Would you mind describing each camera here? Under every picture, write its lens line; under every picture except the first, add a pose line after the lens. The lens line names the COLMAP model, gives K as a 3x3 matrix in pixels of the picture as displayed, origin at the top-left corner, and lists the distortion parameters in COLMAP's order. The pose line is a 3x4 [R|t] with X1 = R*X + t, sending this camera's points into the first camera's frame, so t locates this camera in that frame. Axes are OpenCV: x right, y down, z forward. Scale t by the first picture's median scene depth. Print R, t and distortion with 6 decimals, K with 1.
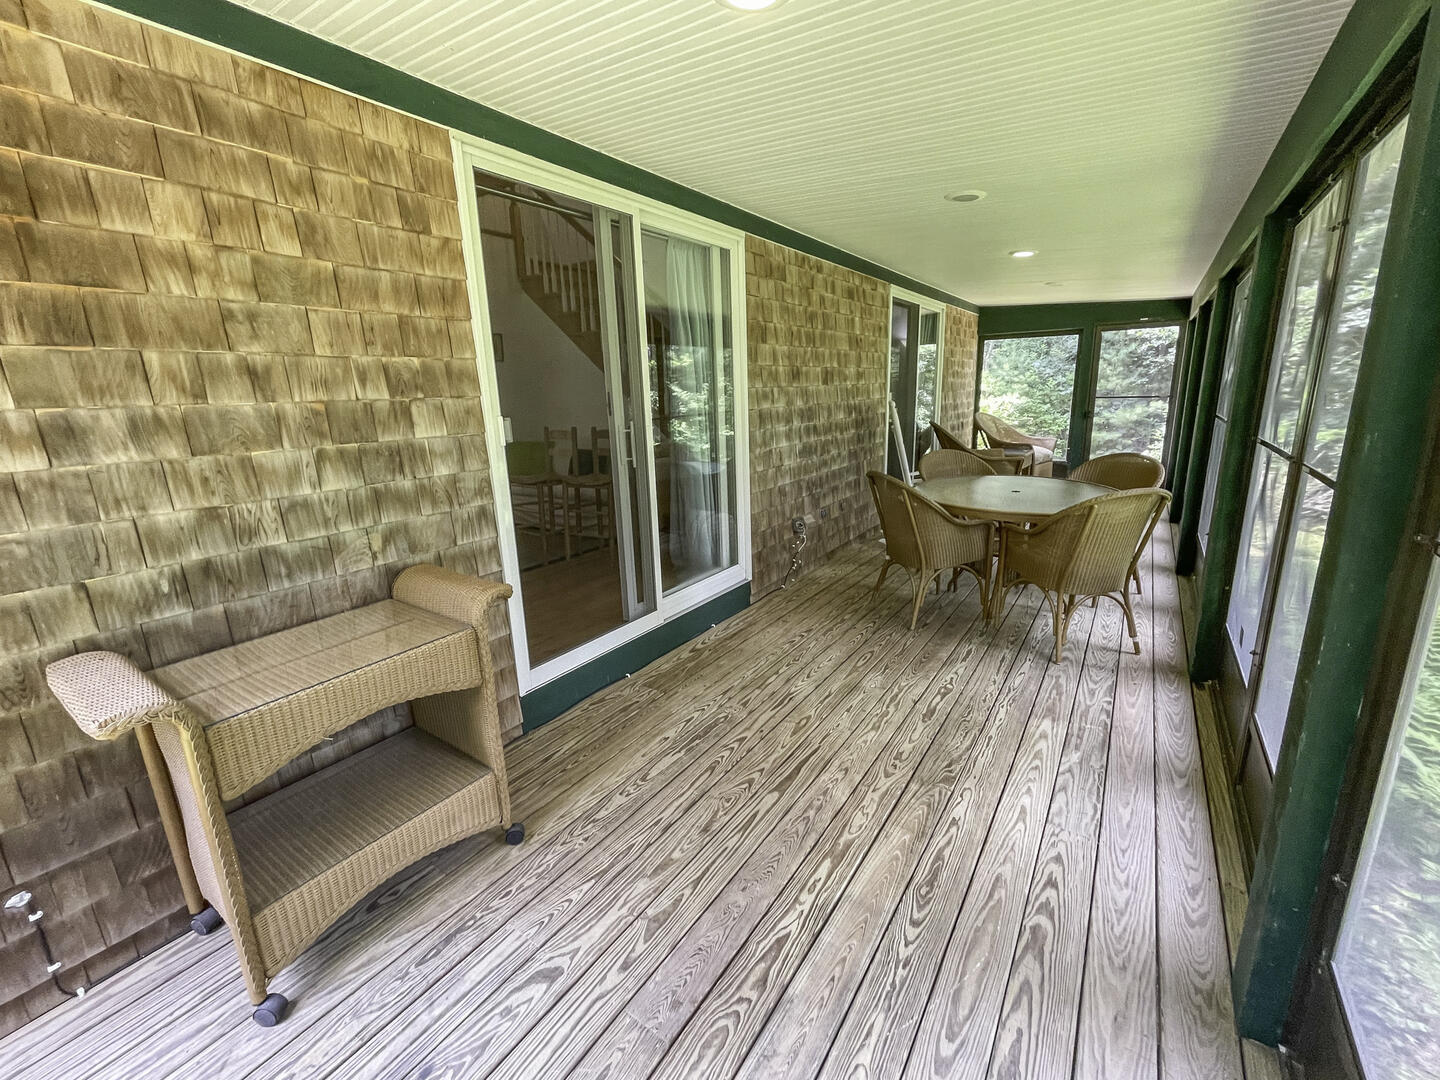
lens RADIAL K [[614.6, 0, 717.1], [0, 614.6, 533.2], [0, 0, 1]] dist [-0.001781, -0.000105]
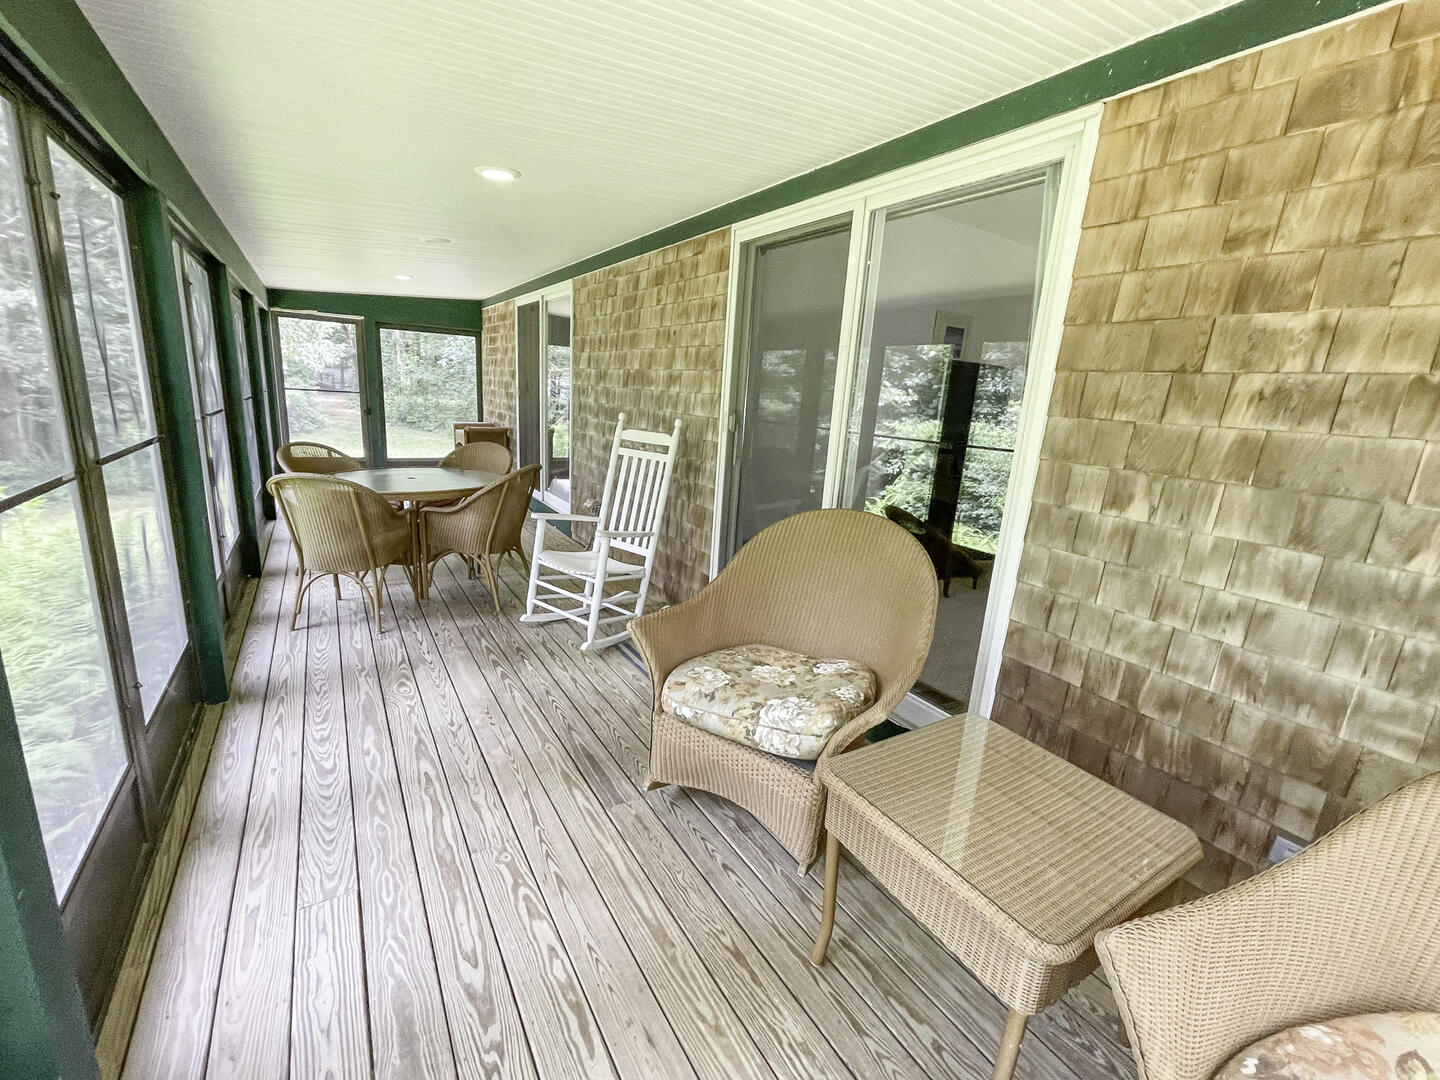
lens RADIAL K [[614.6, 0, 717.1], [0, 614.6, 533.2], [0, 0, 1]] dist [-0.001781, -0.000105]
pose [[-0.395493, 0.218890, -0.892005, 1.049208], [-0.253376, 0.907498, 0.335033, -0.401402], [0.882828, 0.358516, -0.303447, 1.532062]]
